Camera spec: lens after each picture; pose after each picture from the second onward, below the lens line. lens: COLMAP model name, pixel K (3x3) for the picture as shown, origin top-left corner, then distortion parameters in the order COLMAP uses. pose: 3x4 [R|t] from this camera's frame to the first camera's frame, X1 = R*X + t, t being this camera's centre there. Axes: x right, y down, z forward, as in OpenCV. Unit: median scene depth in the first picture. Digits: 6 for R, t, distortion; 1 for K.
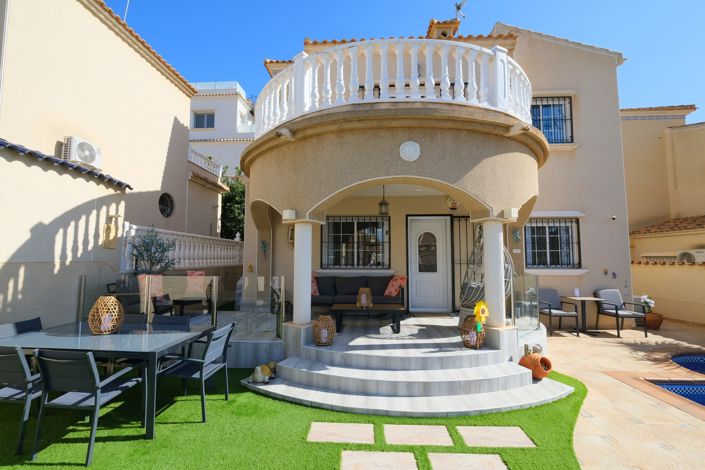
lens RADIAL K [[305.7, 0, 351.3], [0, 305.7, 236.2], [0, 0, 1]] dist [-0.002161, 0.000281]
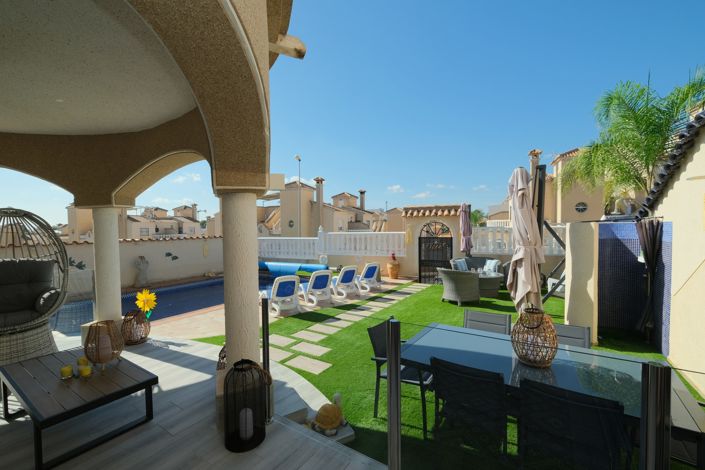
lens RADIAL K [[305.7, 0, 351.3], [0, 305.7, 236.2], [0, 0, 1]] dist [-0.002161, 0.000281]
pose [[-0.856127, -0.005543, 0.516735, -0.493235], [-0.022611, 0.999387, -0.026743, 0.033522], [-0.516270, -0.034580, -0.855727, 1.109577]]
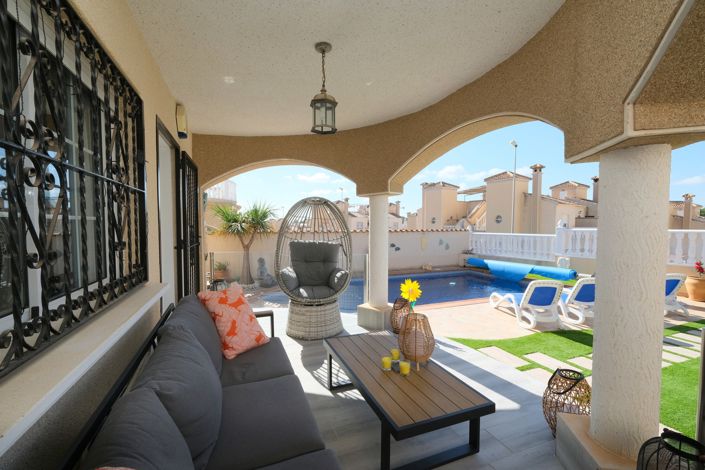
lens RADIAL K [[305.7, 0, 351.3], [0, 305.7, 236.2], [0, 0, 1]] dist [-0.002161, 0.000281]
pose [[-0.405004, -0.038084, 0.913521, -0.279969], [-0.064573, 0.997829, 0.012971, 0.053111], [-0.912032, -0.053736, -0.406584, 1.152169]]
